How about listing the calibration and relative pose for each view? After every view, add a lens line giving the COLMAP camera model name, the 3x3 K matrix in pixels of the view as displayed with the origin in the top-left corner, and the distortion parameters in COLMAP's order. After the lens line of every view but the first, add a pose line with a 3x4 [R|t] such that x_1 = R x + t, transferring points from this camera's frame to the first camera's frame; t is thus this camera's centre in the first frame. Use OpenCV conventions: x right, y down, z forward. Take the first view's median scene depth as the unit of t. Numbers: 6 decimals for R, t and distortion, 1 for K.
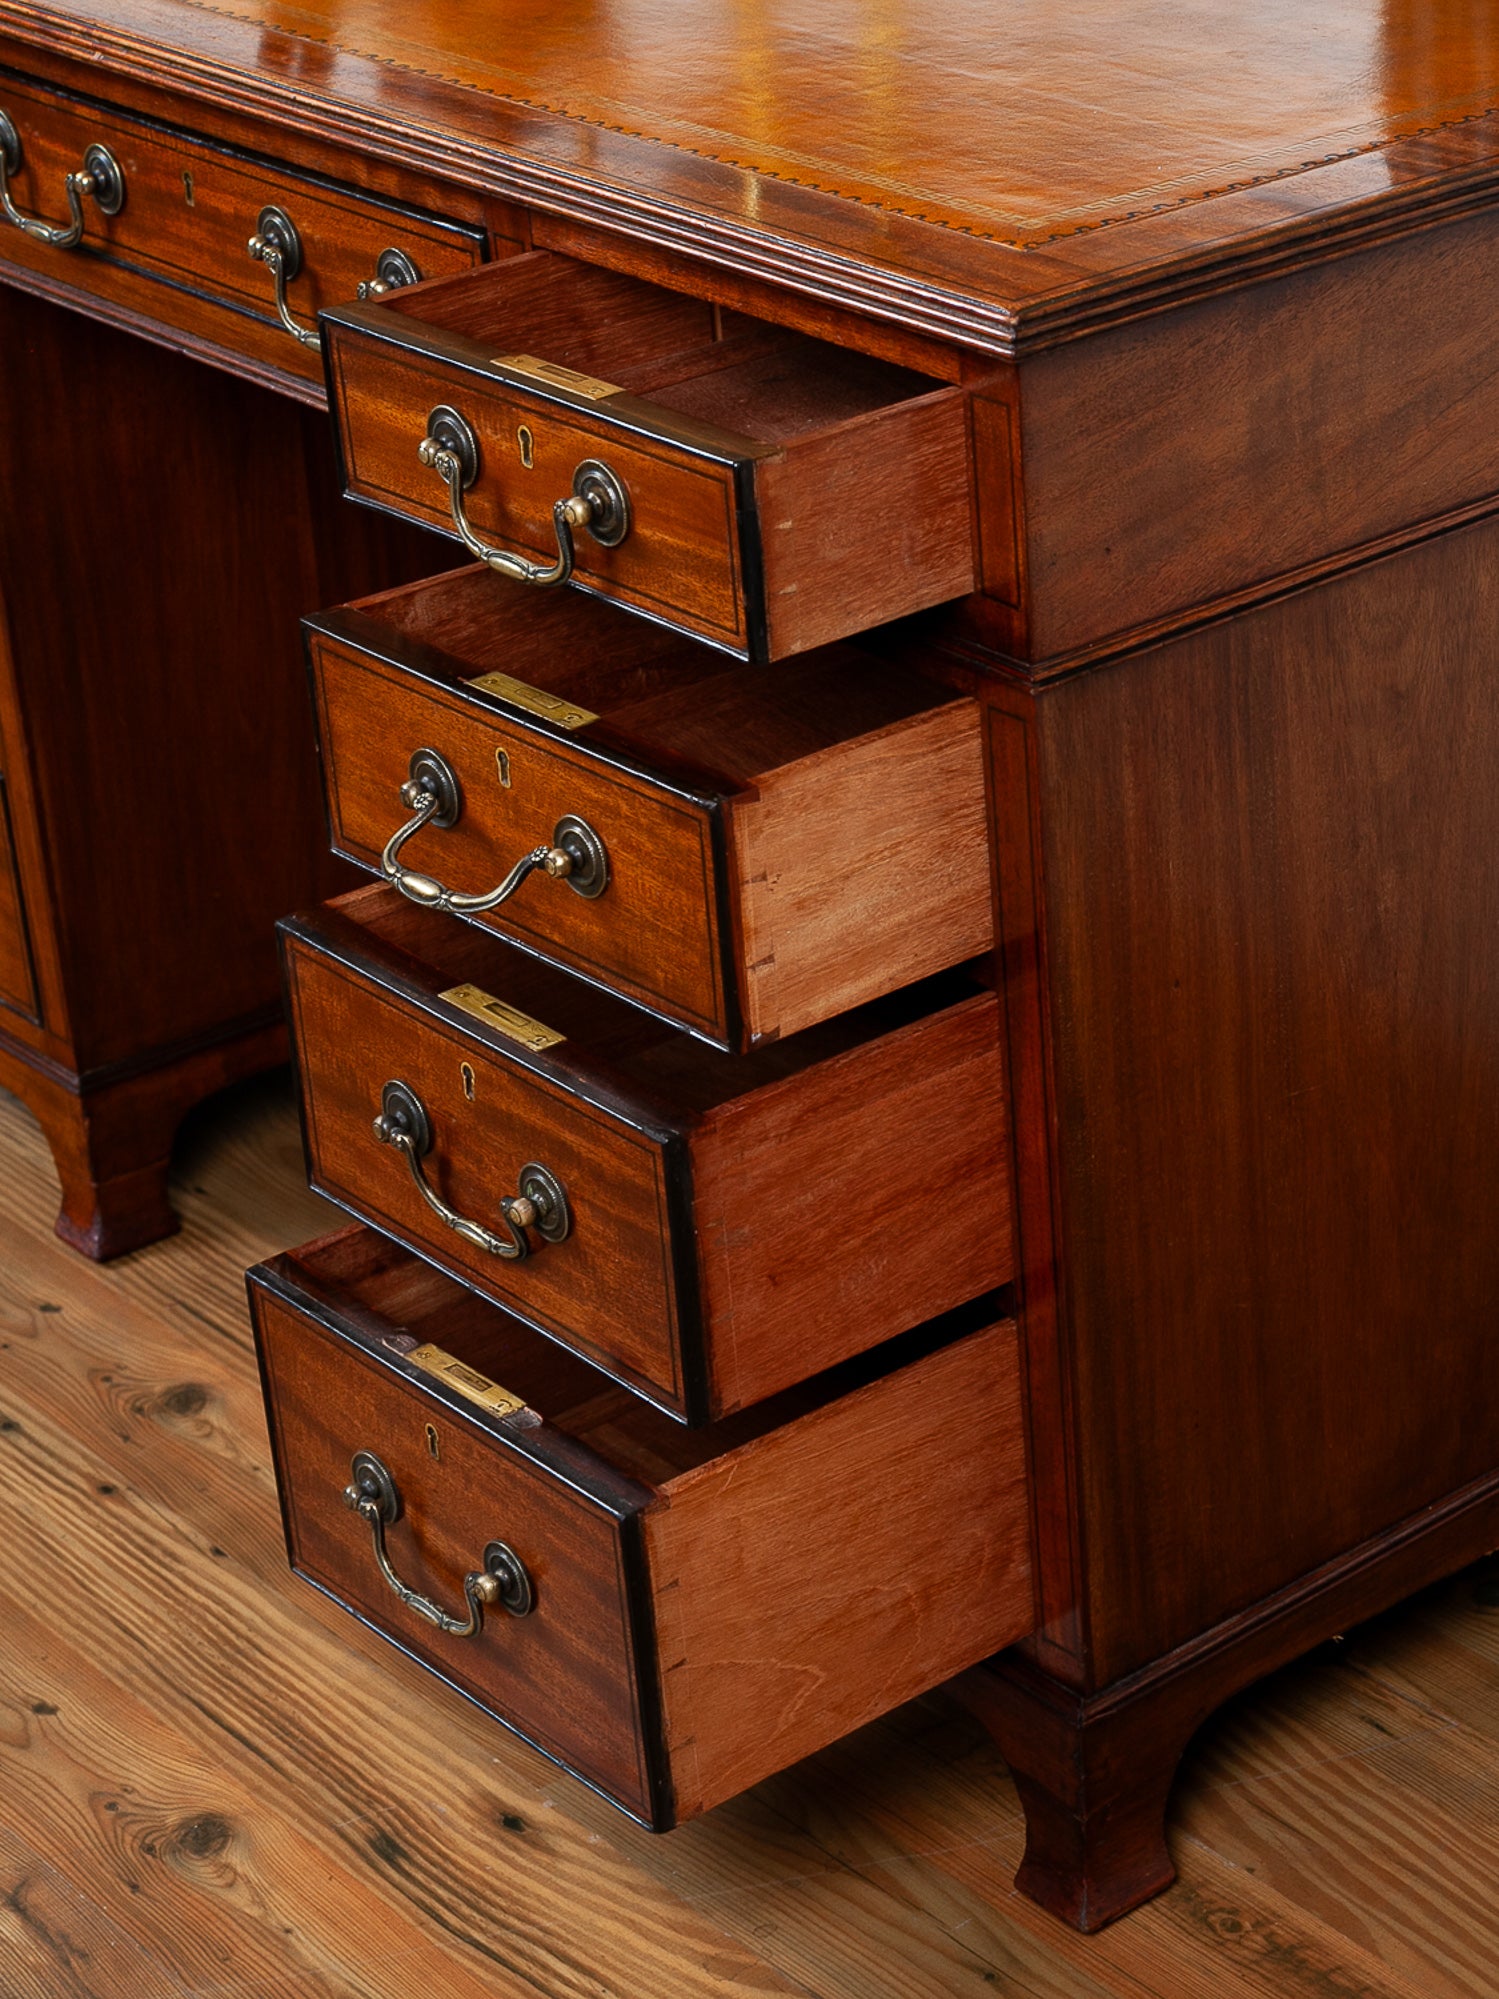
lens RADIAL K [[4384.1, 0, 749.5], [0, 4384.1, 999.5], [0, 0, 1]] dist [0.017673, -0.247470]
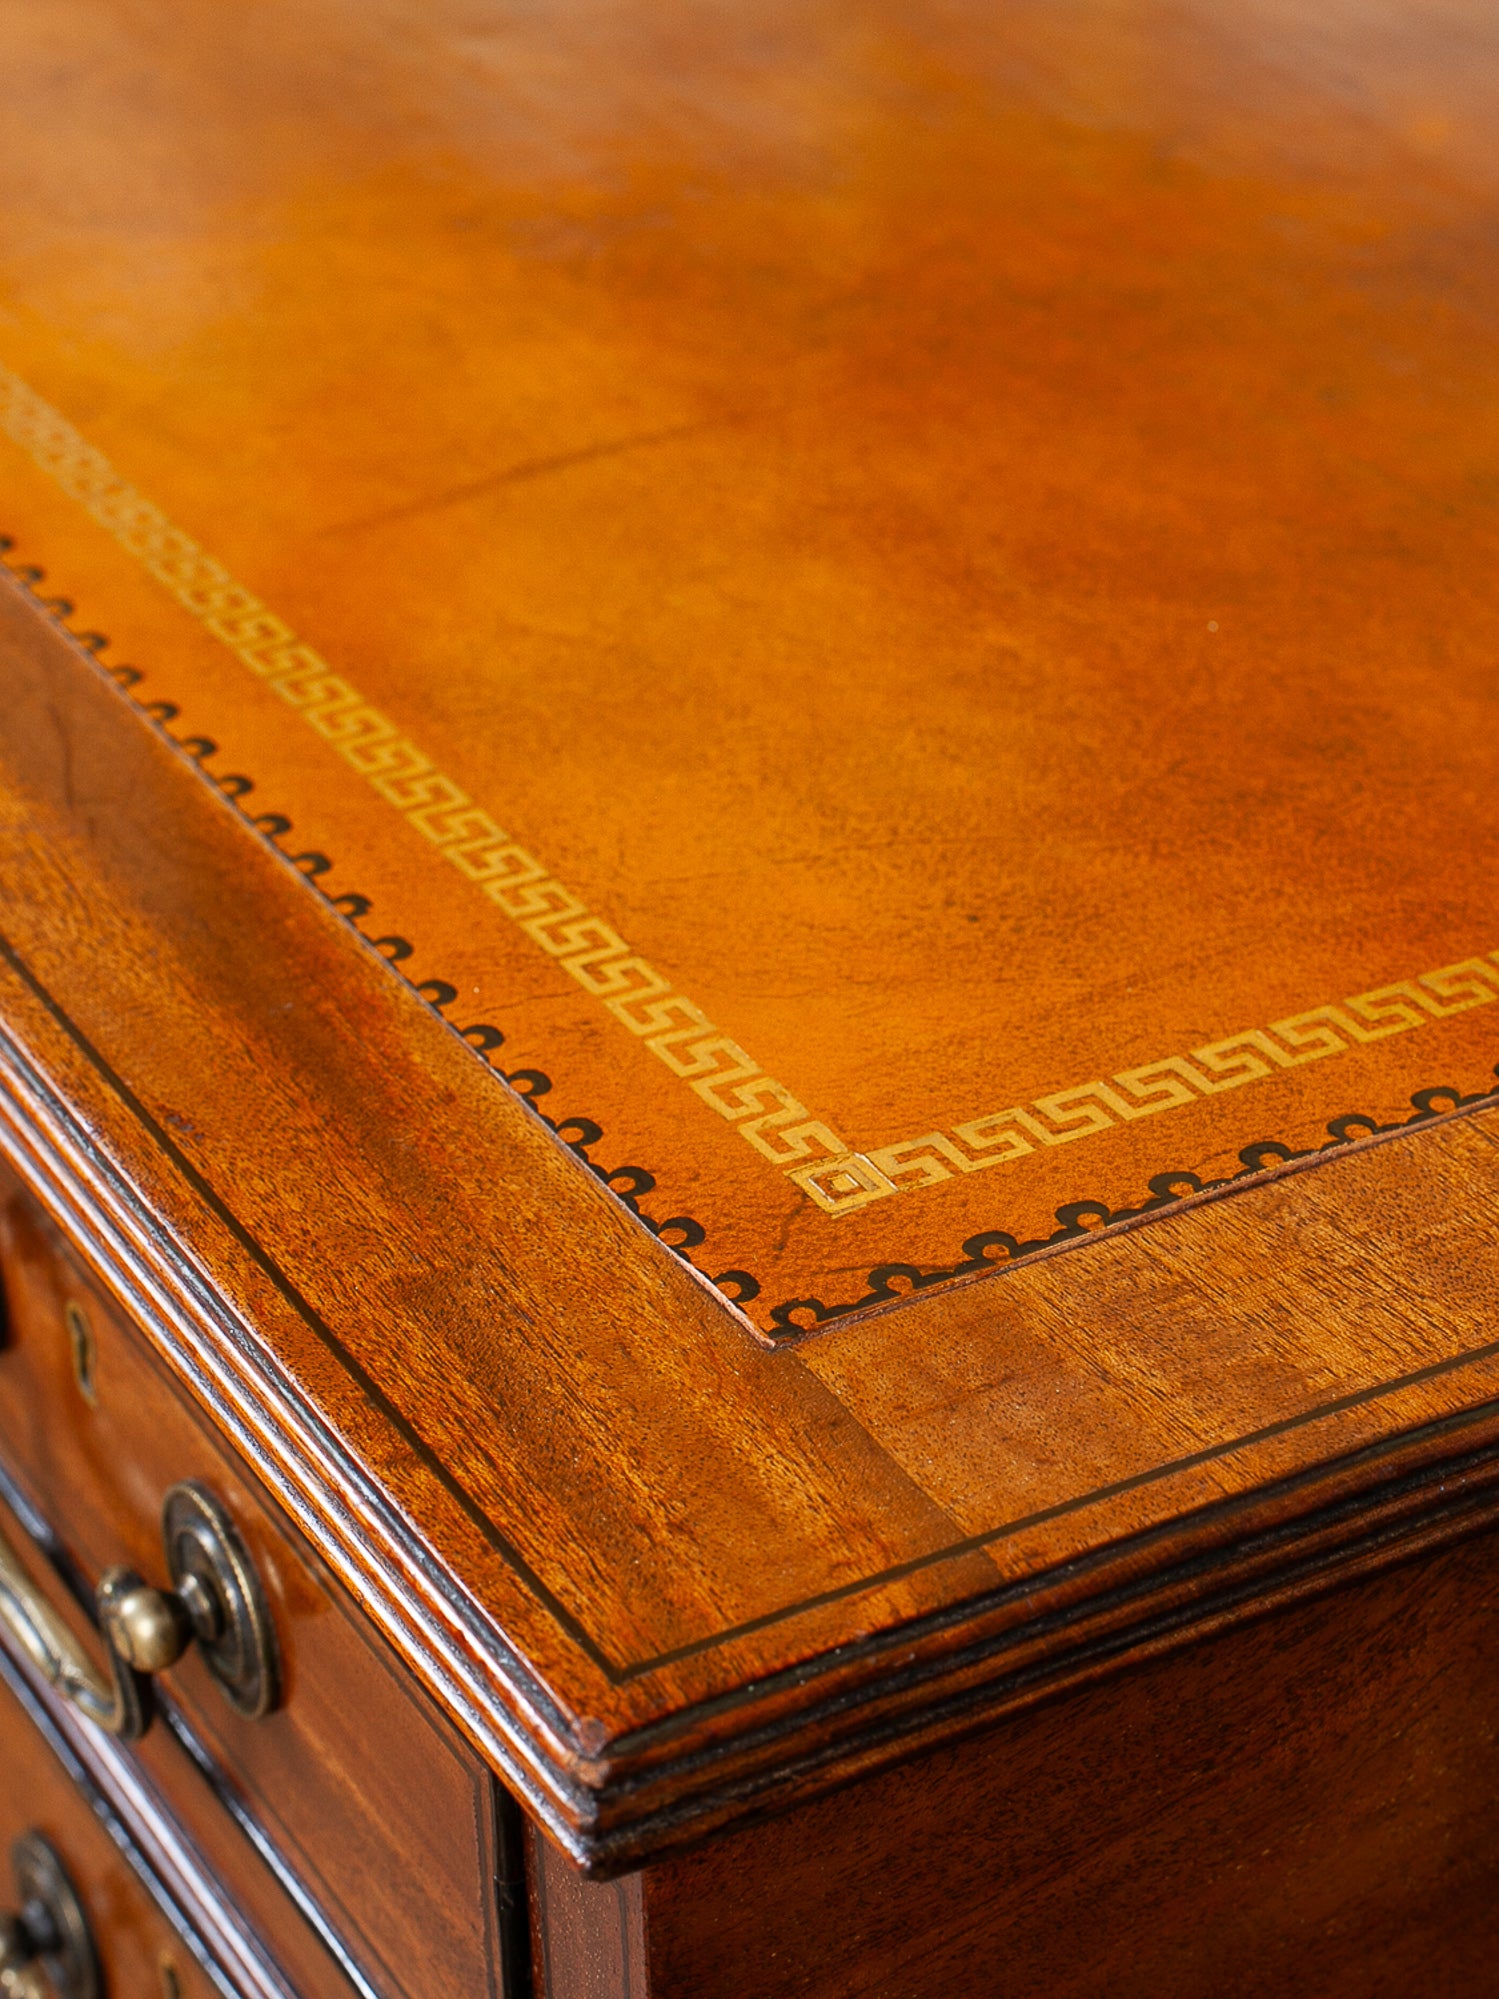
lens RADIAL K [[4384.1, 0, 749.5], [0, 4384.1, 999.5], [0, 0, 1]] dist [0.017673, -0.247470]
pose [[0.986701, 0.129596, -0.098110, 0.089842], [-0.118823, 0.986951, 0.108670, -0.231217], [0.110913, -0.095567, 0.989225, 0.702892]]
